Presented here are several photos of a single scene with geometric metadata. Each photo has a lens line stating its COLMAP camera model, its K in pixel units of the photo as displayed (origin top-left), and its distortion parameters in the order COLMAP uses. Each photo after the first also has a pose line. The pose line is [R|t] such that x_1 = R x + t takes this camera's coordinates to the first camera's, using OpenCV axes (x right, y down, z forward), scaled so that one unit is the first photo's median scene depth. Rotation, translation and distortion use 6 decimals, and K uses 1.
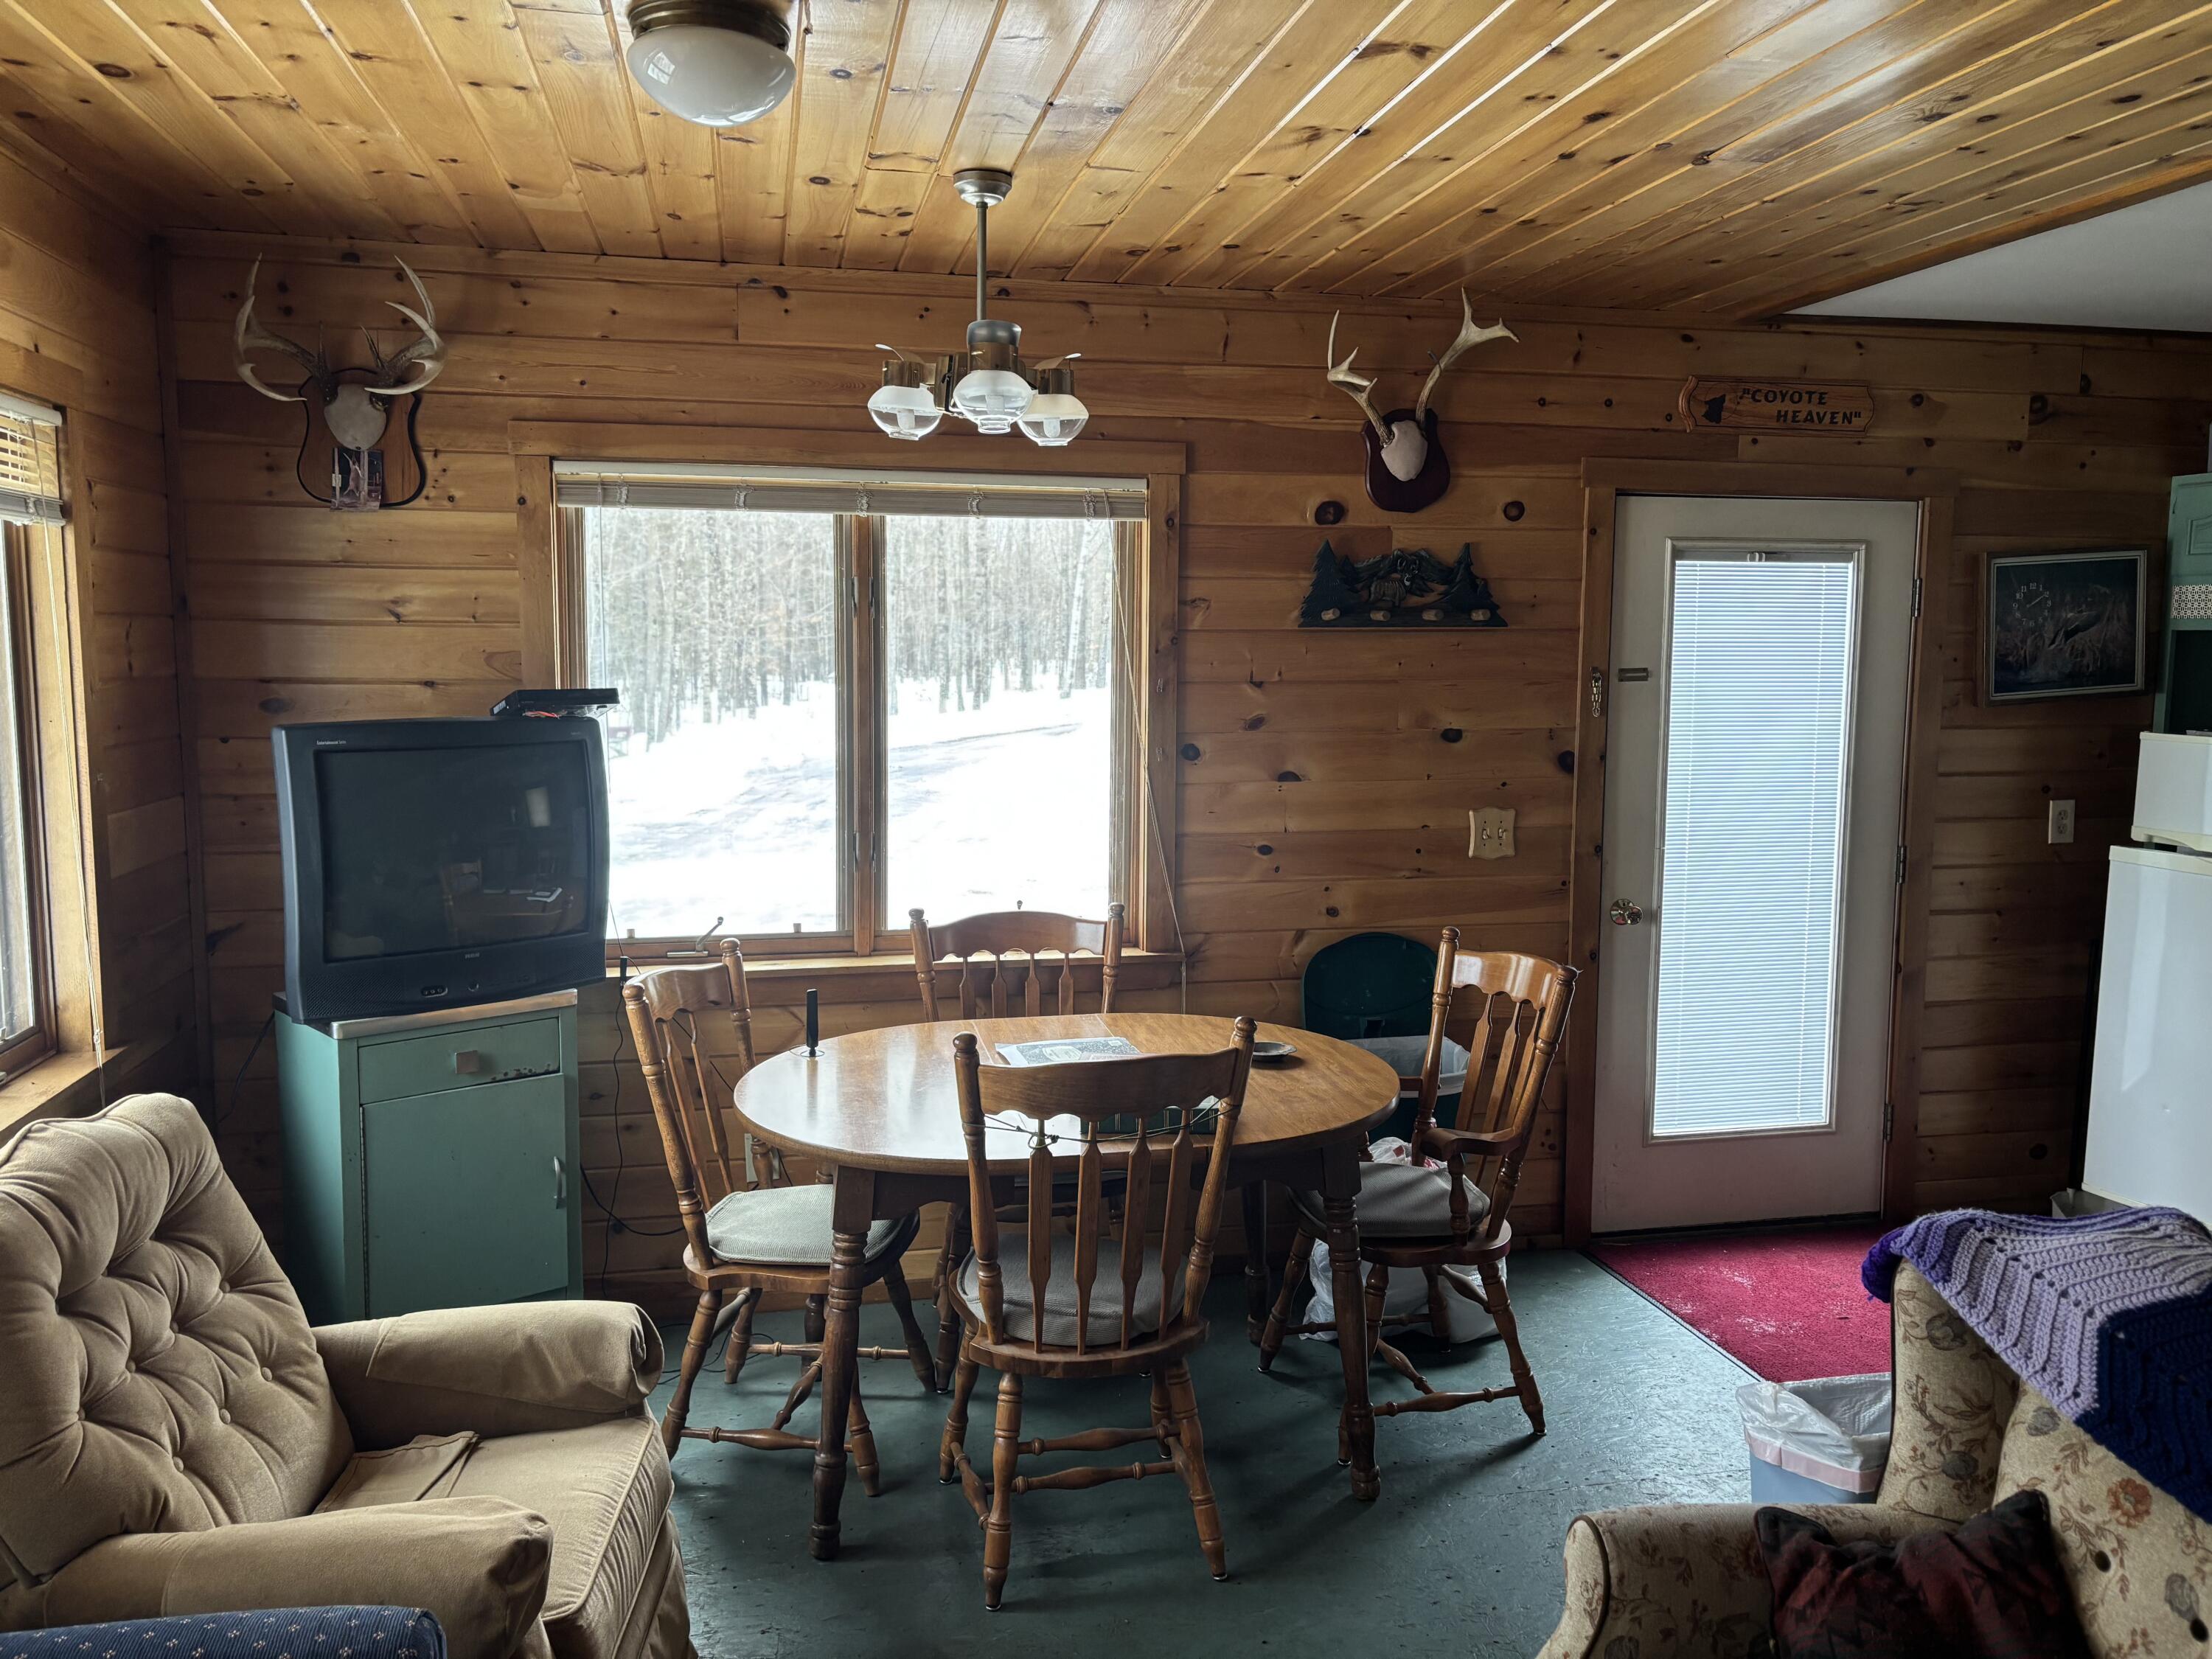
lens RADIAL K [[1666.4, 0, 1107.0], [0, 1666.4, 821.9], [0, 0, 1]] dist [0.058159, -0.054003]
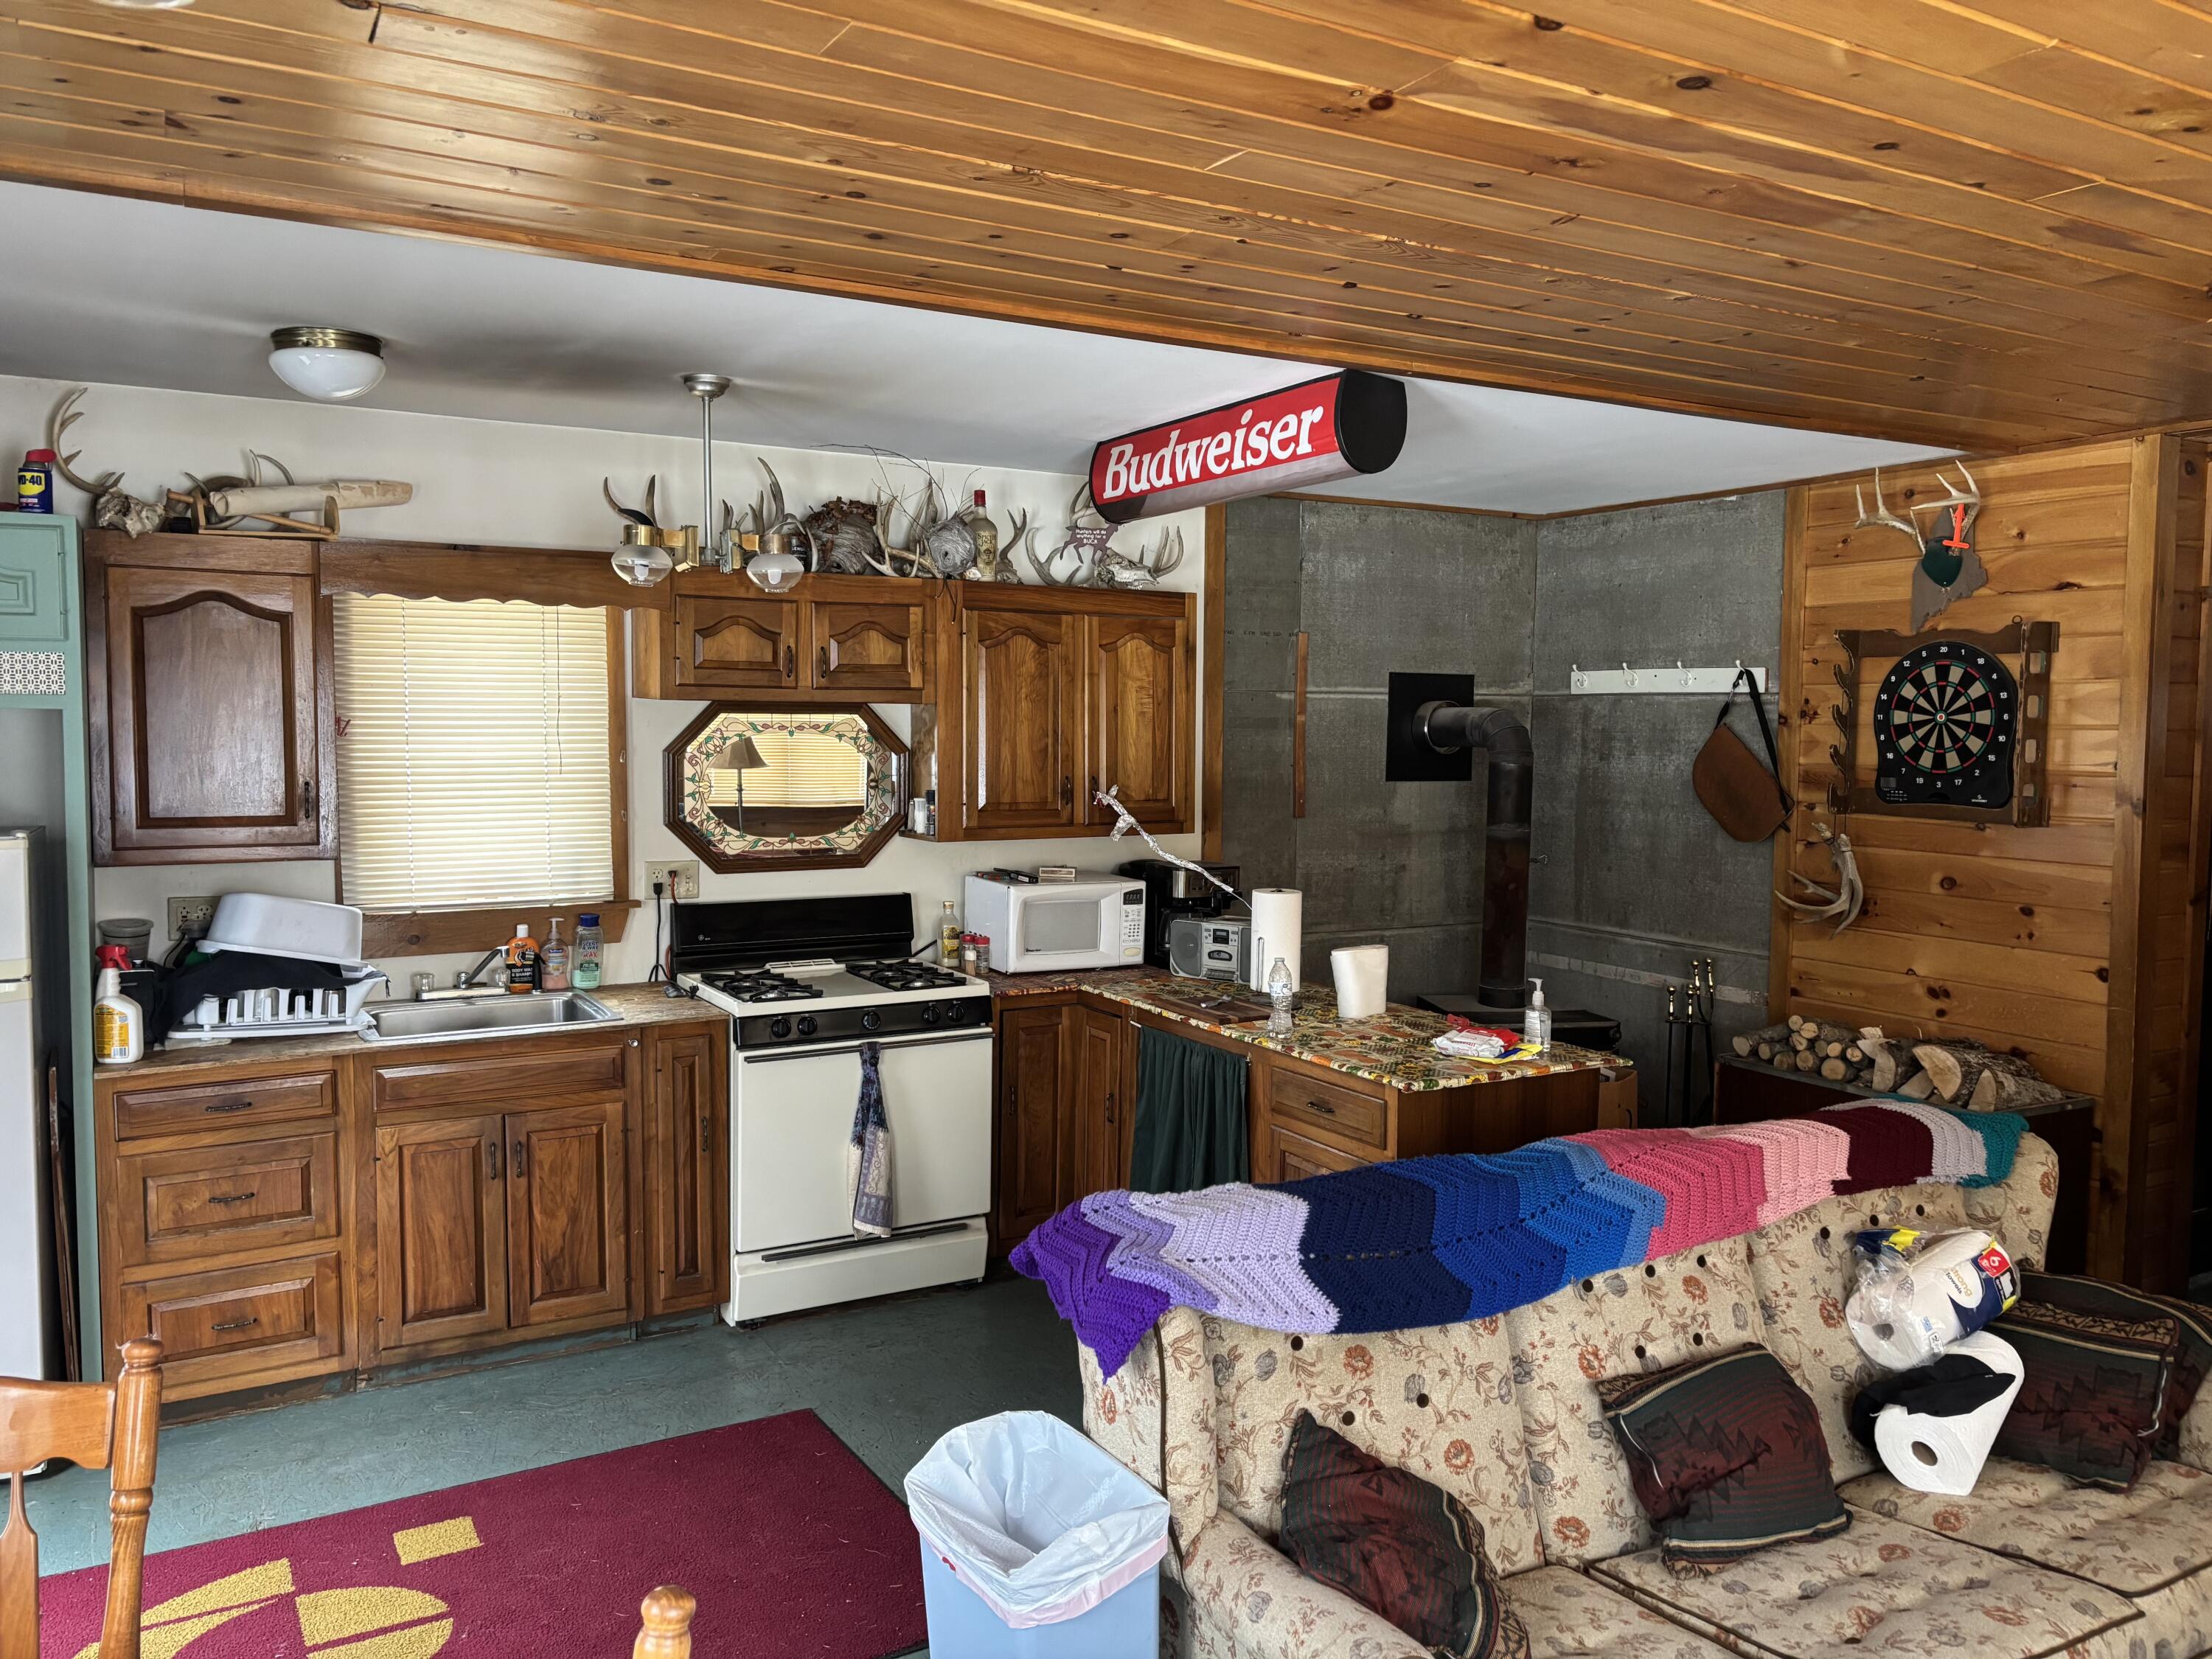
lens RADIAL K [[1666.4, 0, 1117.6], [0, 1666.4, 821.9], [0, 0, 1]] dist [0.058159, -0.054003]
pose [[-0.301147, -0.065656, 0.951315, -0.263427], [0.095884, 0.990486, 0.098713, -0.080869], [-0.948745, 0.120943, -0.291986, 0.665693]]
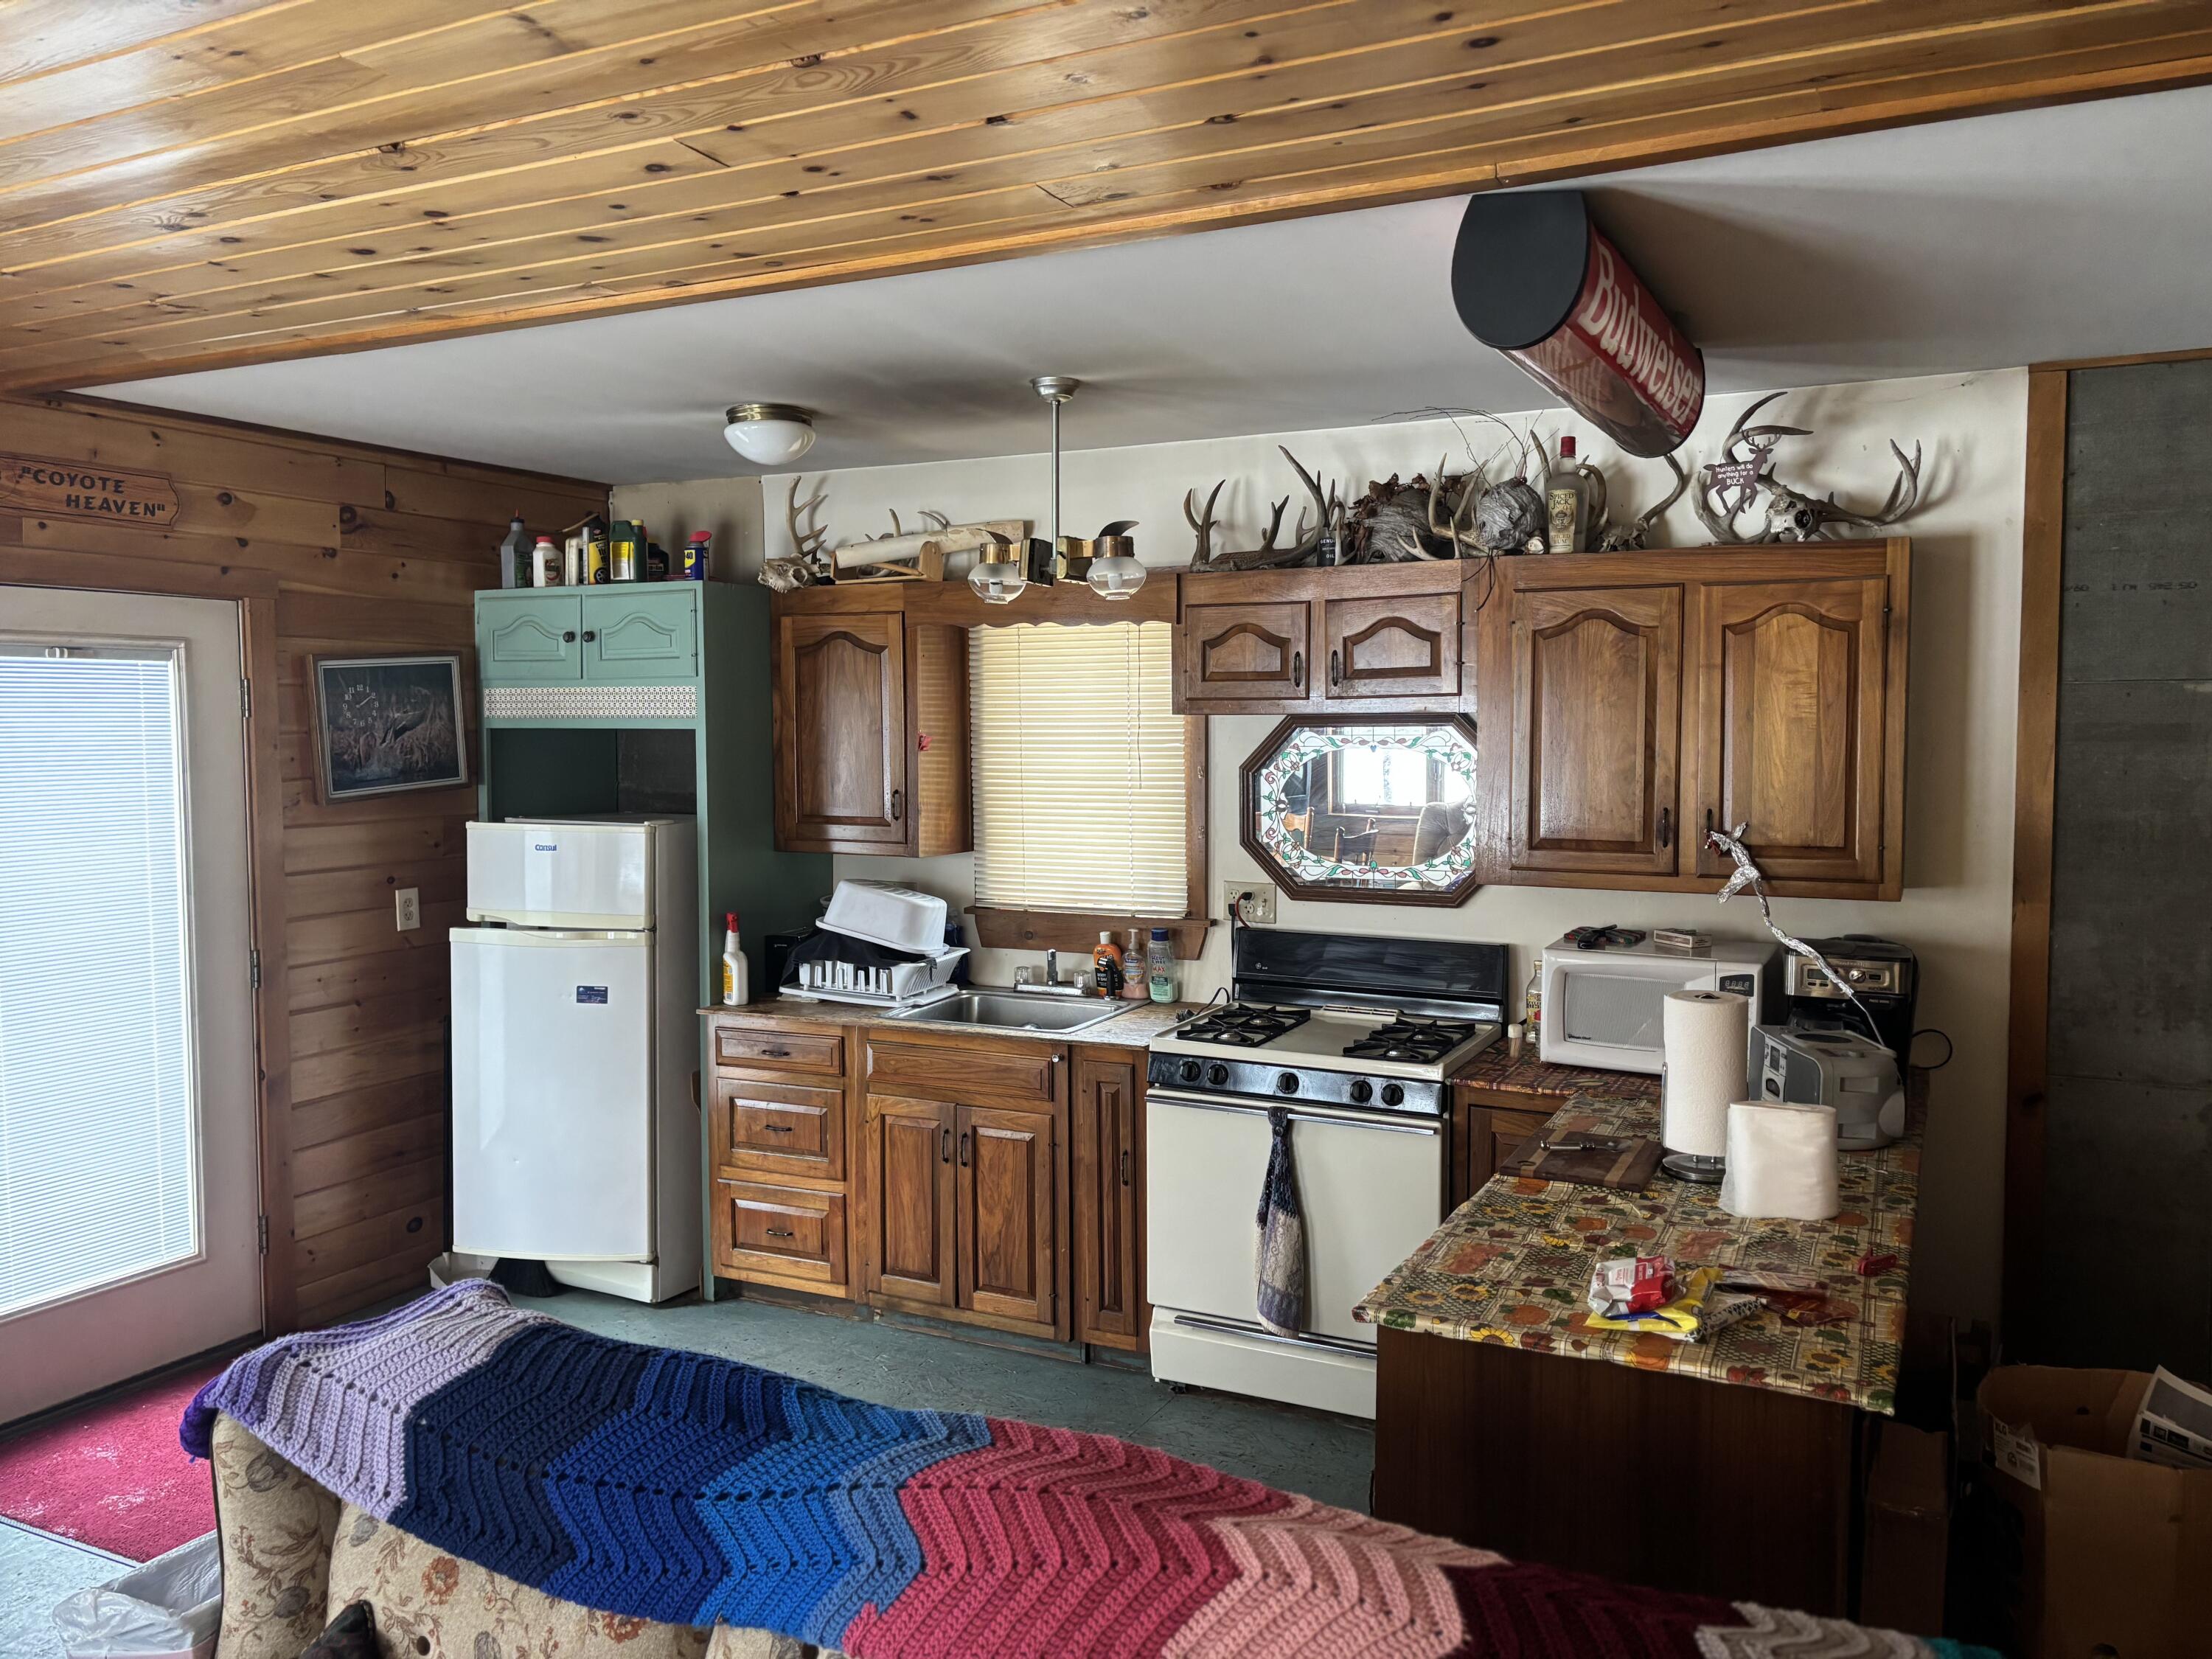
lens RADIAL K [[1666.4, 0, 1123.2], [0, 1666.4, 815.7], [0, 0, 1]] dist [0.058159, -0.054003]
pose [[0.625818, -0.051444, 0.778270, 0.032075], [0.089996, 0.995921, -0.006537, -0.012235], [-0.774759, 0.074132, 0.627895, -0.012602]]
